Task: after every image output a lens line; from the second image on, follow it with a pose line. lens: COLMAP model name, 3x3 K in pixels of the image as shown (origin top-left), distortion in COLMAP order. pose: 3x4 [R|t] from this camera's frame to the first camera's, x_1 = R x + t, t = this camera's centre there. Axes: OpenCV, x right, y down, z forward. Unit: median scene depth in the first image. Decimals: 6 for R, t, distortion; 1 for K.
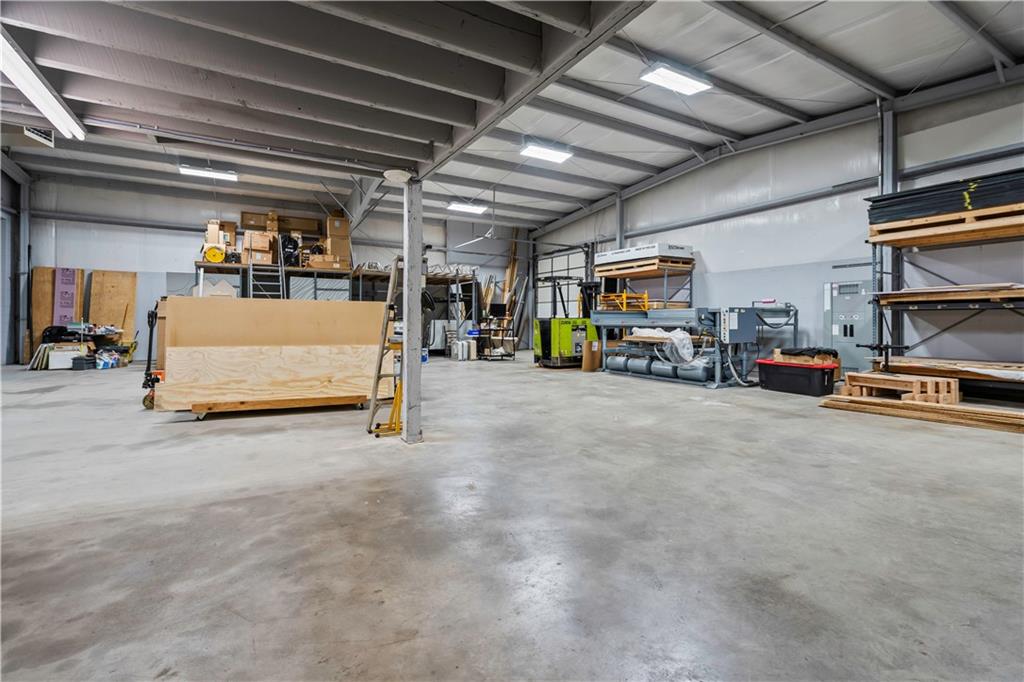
lens RADIAL K [[475.0, 0, 513.8], [0, 475.0, 318.1], [0, 0, 1]] dist [-0.002142, 0.000571]
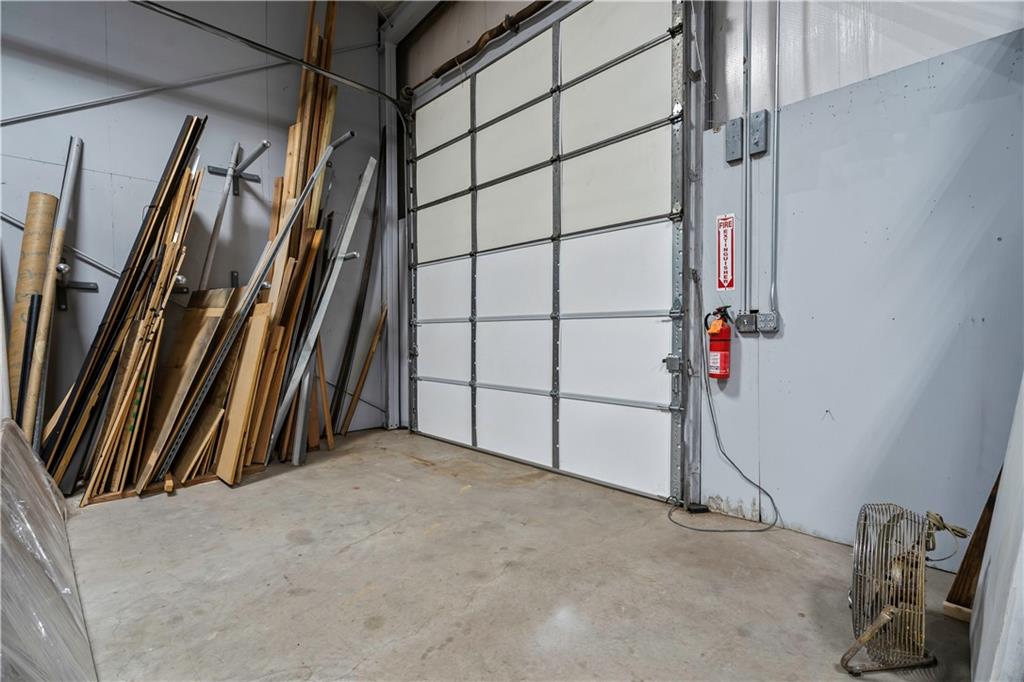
lens RADIAL K [[467.9, 0, 516.4], [0, 467.9, 335.3], [0, 0, 1]] dist [-0.002234, 0.000538]
pose [[0.966873, -0.015148, 0.254809, 0.036286], [0.009692, 0.999696, 0.022654, 0.002192], [-0.255075, -0.019434, 0.966726, 0.722919]]
